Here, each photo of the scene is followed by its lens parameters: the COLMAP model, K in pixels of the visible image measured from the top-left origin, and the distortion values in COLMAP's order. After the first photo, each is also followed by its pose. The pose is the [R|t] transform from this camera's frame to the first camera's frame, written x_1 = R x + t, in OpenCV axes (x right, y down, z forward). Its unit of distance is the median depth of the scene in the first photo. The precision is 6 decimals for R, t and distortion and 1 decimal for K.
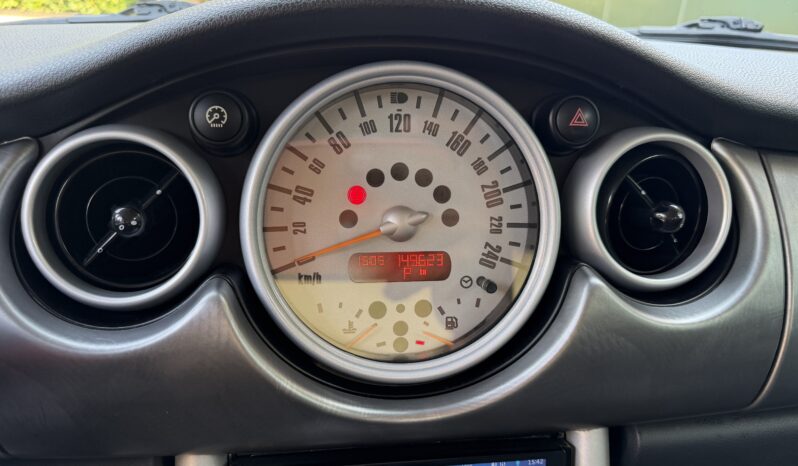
lens RADIAL K [[572.3, 0, 390.2], [0, 572.3, 234.2], [0, 0, 1]] dist [0.035373, -0.067854]
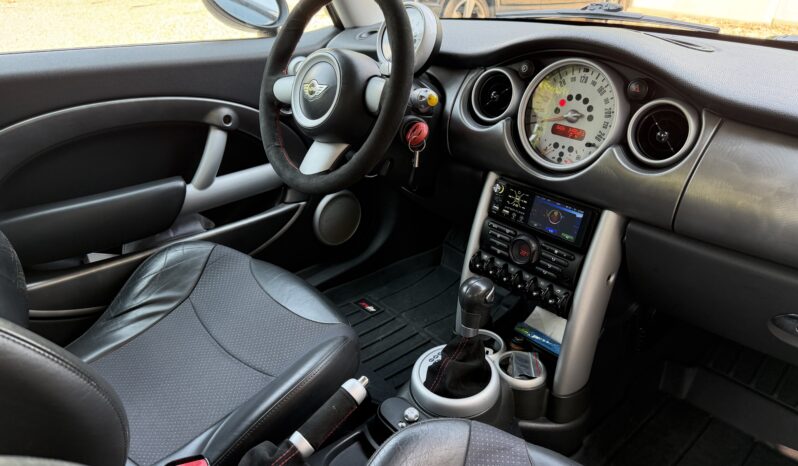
lens RADIAL K [[572.3, 0, 374.3], [0, 572.3, 245.4], [0, 0, 1]] dist [0.035373, -0.067854]
pose [[0.536942, 0.365494, -0.760334, 1.813478], [-0.250857, 0.929682, 0.269746, 0.051929], [0.805459, 0.045897, 0.590872, -1.355905]]
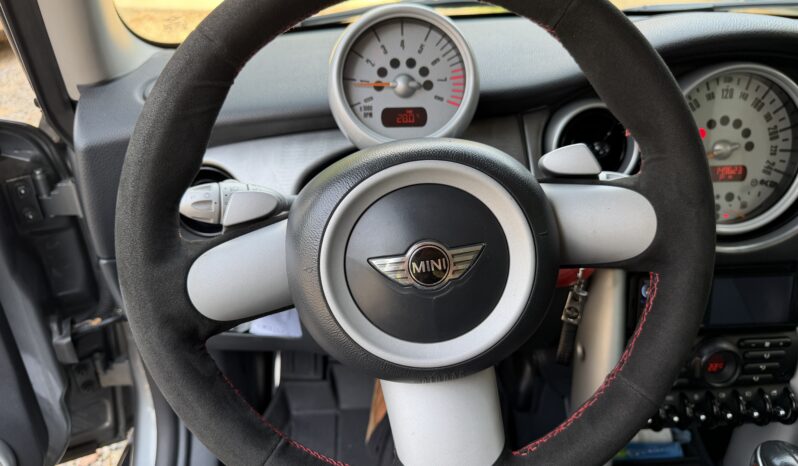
lens RADIAL K [[572.3, 0, 391.8], [0, 572.3, 236.0], [0, 0, 1]] dist [0.035373, -0.067854]
pose [[0.997808, 0.002503, -0.066125, -0.895507], [0.006642, 0.990449, 0.137721, -0.006091], [0.065838, -0.137858, 0.988261, -0.891572]]
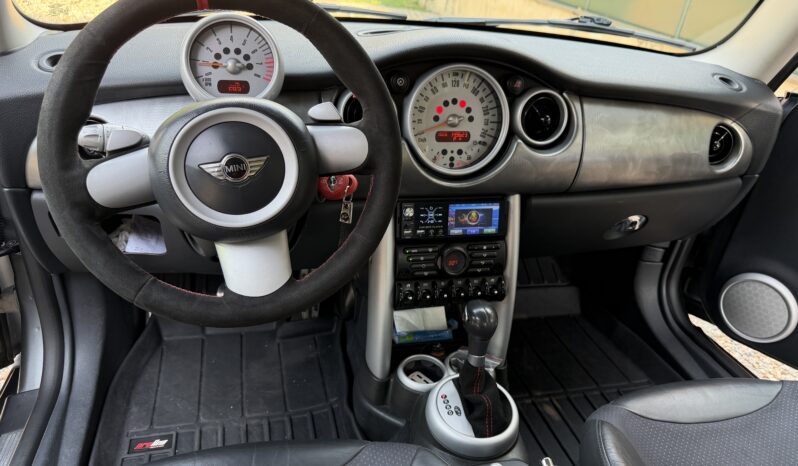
lens RADIAL K [[572.3, 0, 397.5], [0, 572.3, 242.0], [0, 0, 1]] dist [0.035373, -0.067854]
pose [[0.990156, -0.004227, 0.139903, -0.642436], [-0.018734, 0.986547, 0.162401, 0.116105], [-0.138707, -0.163424, 0.976756, -1.774999]]
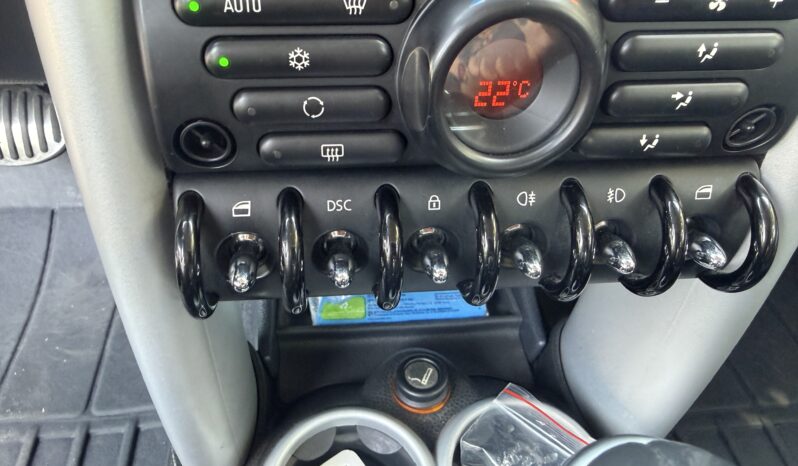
lens RADIAL K [[572.3, 0, 361.4], [0, 572.3, 227.8], [0, 0, 1]] dist [0.035373, -0.067854]
pose [[0.999102, 0.033988, -0.025293, -0.067822], [-0.018527, 0.887398, 0.460632, 0.560389], [0.038101, -0.459750, 0.887231, 0.479530]]
